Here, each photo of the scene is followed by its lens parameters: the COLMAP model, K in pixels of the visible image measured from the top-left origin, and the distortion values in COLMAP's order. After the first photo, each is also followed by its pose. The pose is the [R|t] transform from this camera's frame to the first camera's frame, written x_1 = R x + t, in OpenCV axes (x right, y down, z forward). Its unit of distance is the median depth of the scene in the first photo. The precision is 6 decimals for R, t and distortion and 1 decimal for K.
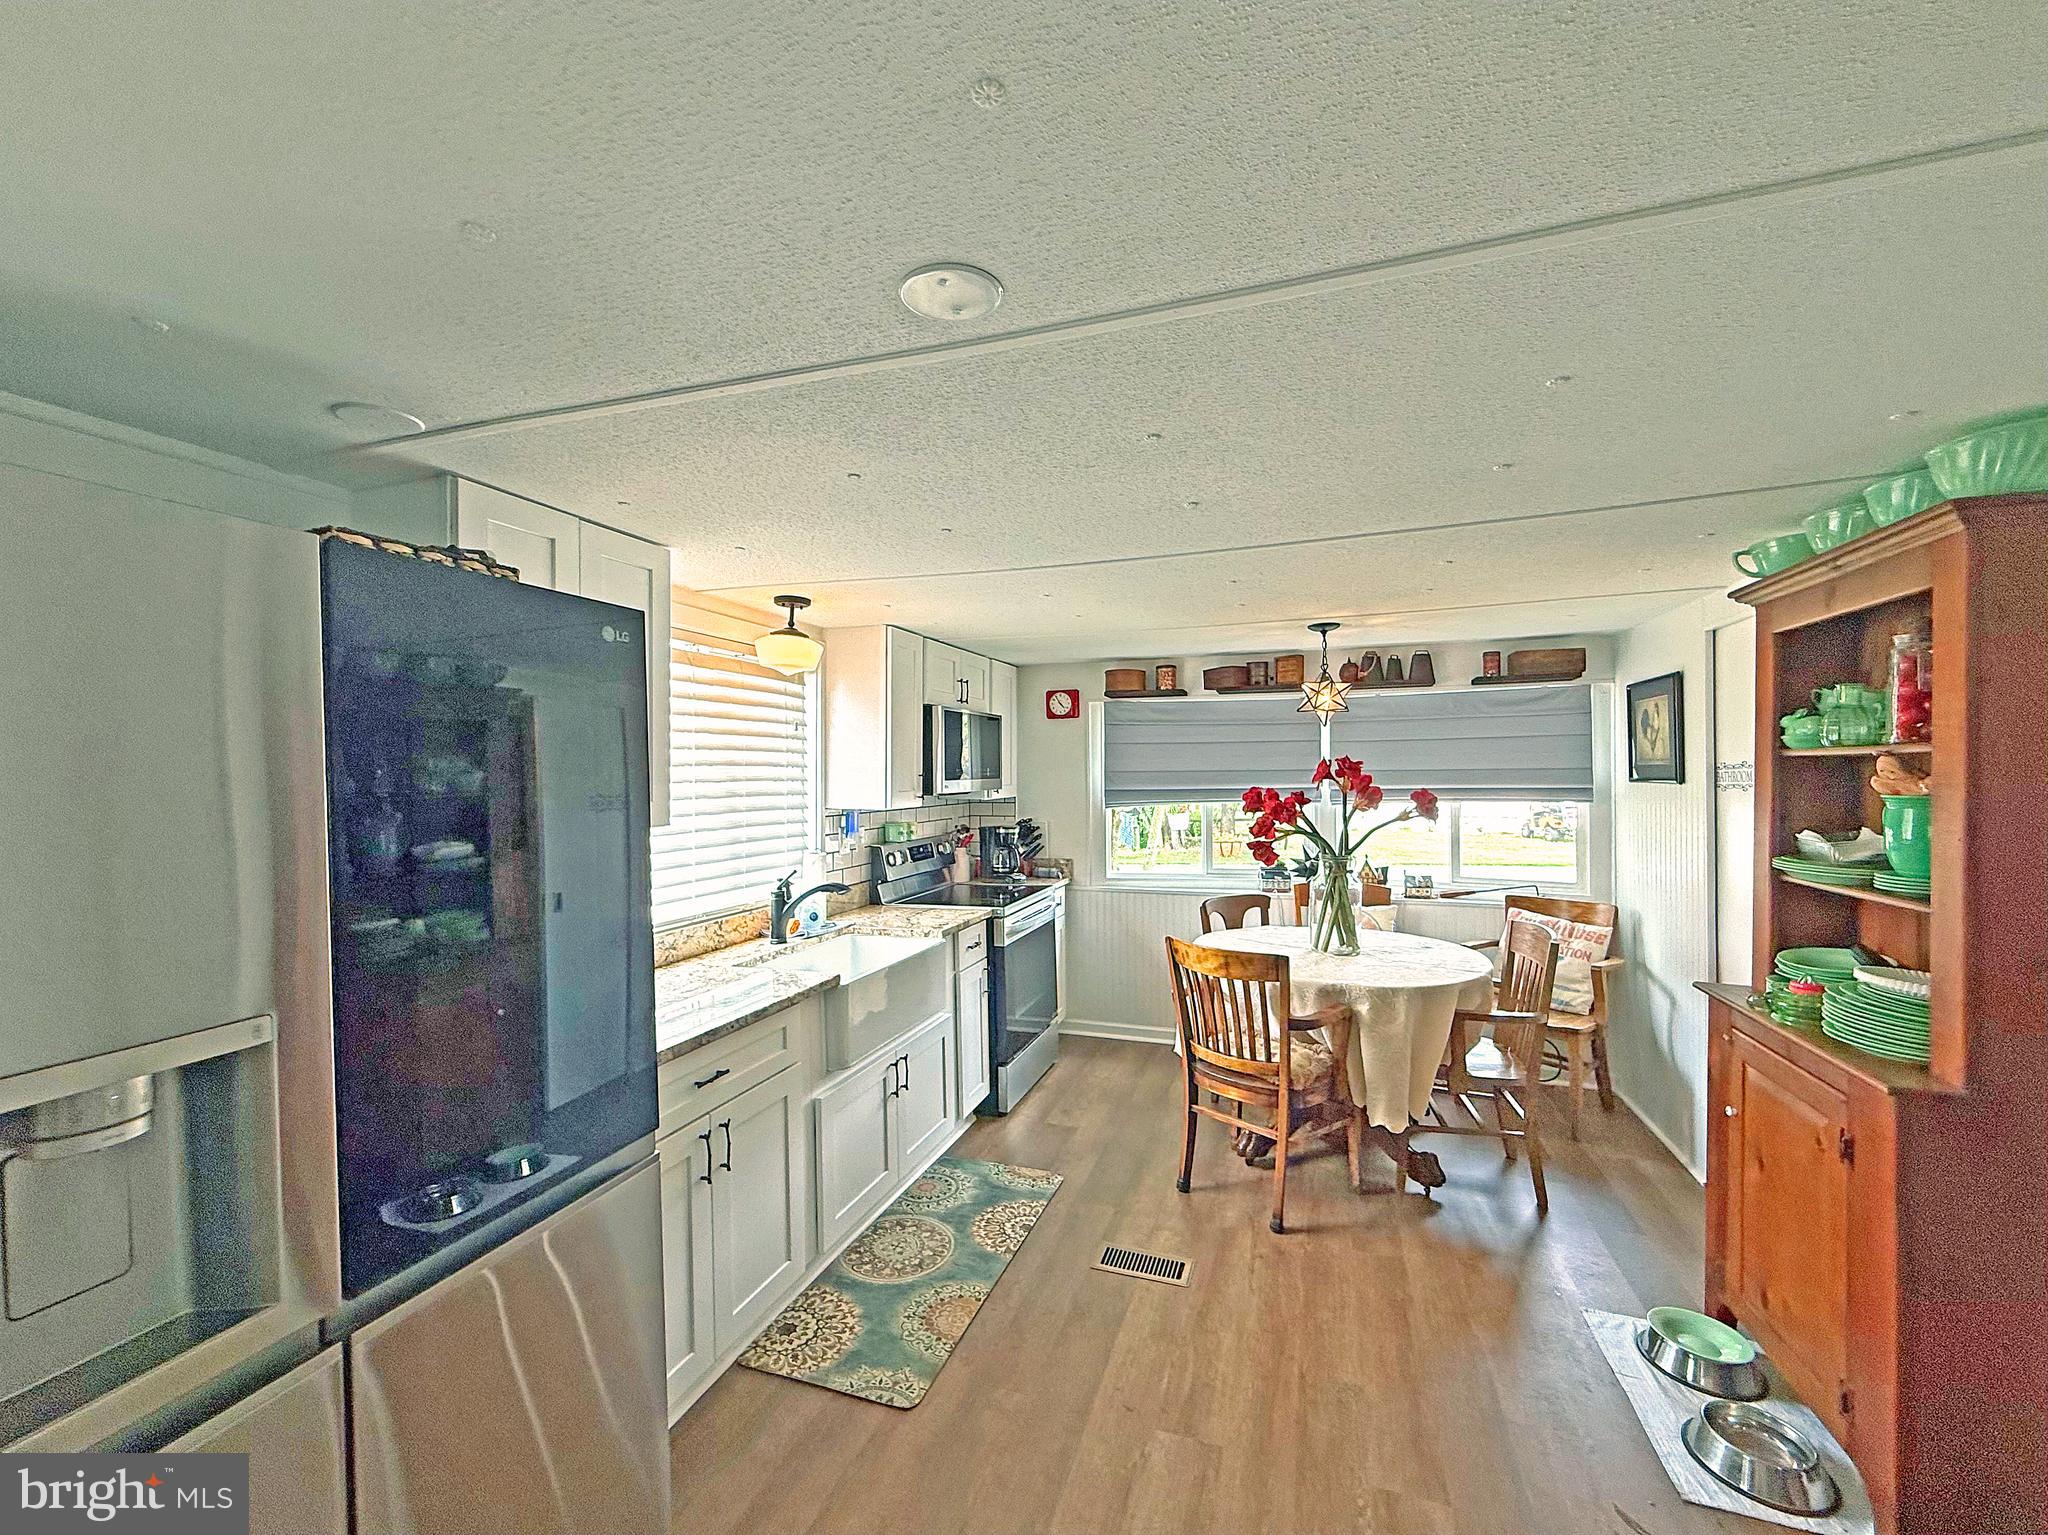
lens RADIAL K [[830.7, 0, 1040.7], [0, 830.7, 776.4], [0, 0, 1]] dist [0.004798, 0.000562]
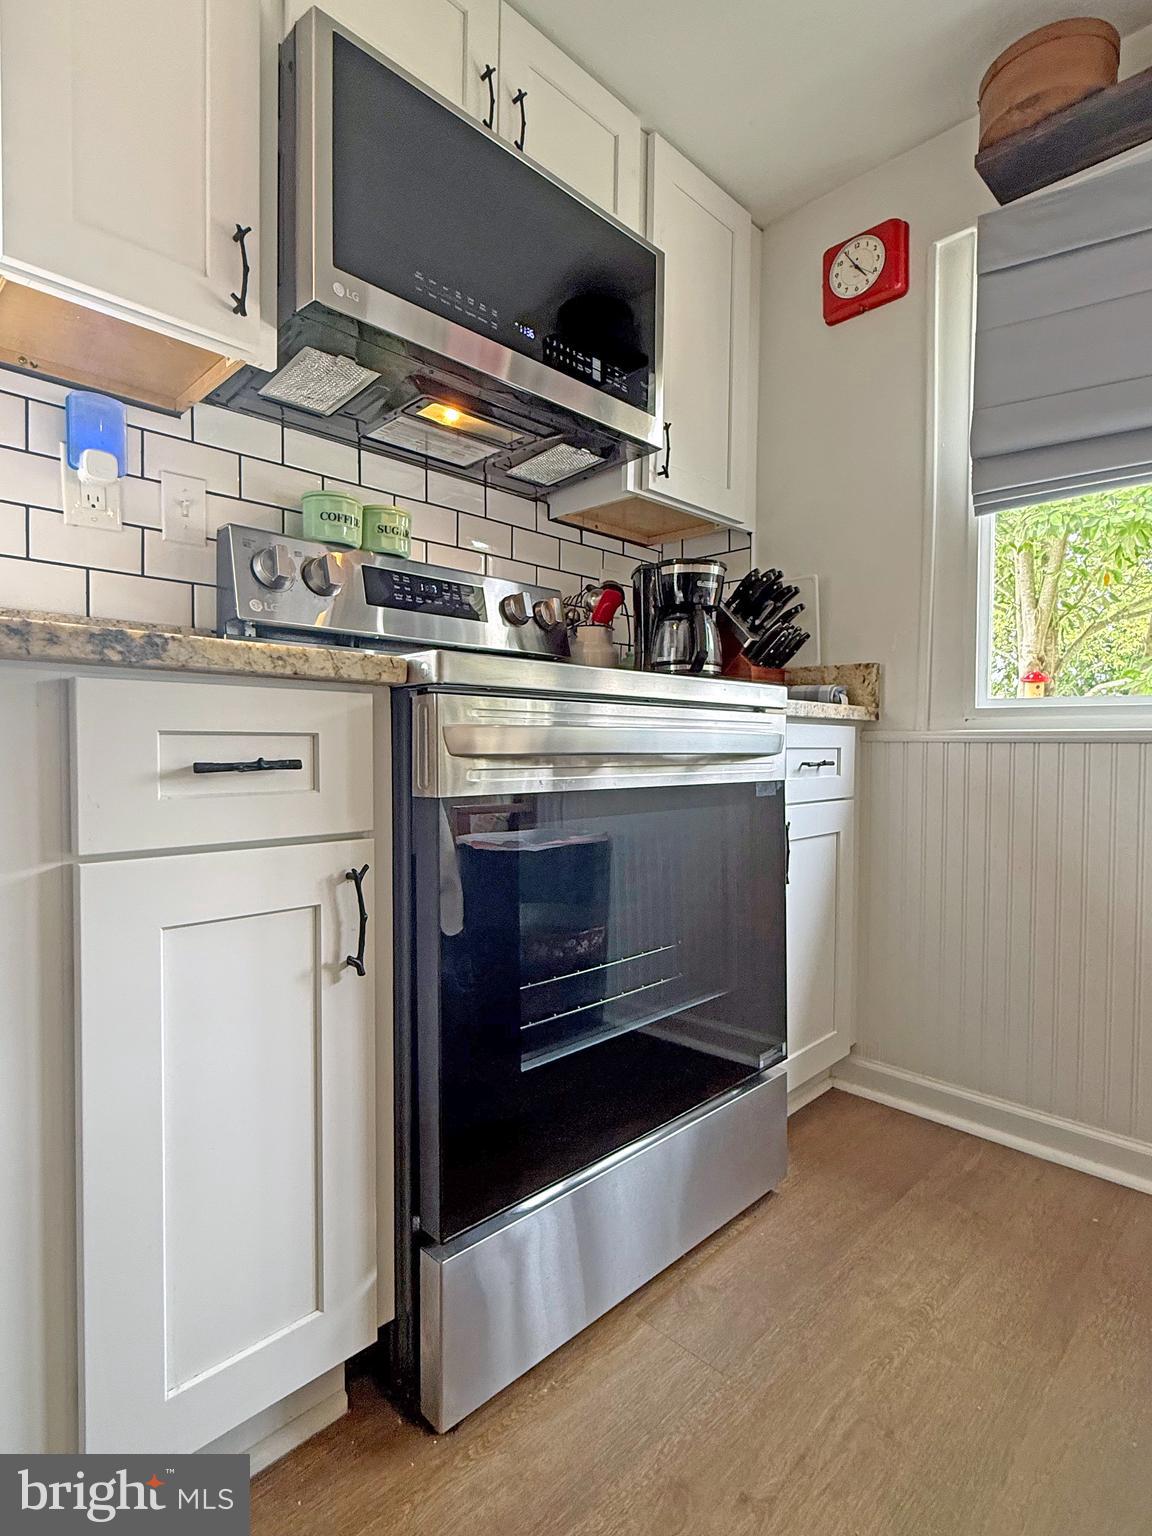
lens RADIAL K [[784.4, 0, 574.7], [0, 784.4, 760.3], [0, 0, 1]] dist [0.015652, -0.000120]
pose [[0.891654, 0.021816, -0.452191, 0.118124], [-0.013144, 0.999665, 0.022310, 0.209048], [0.452526, -0.013949, 0.891642, 0.889076]]
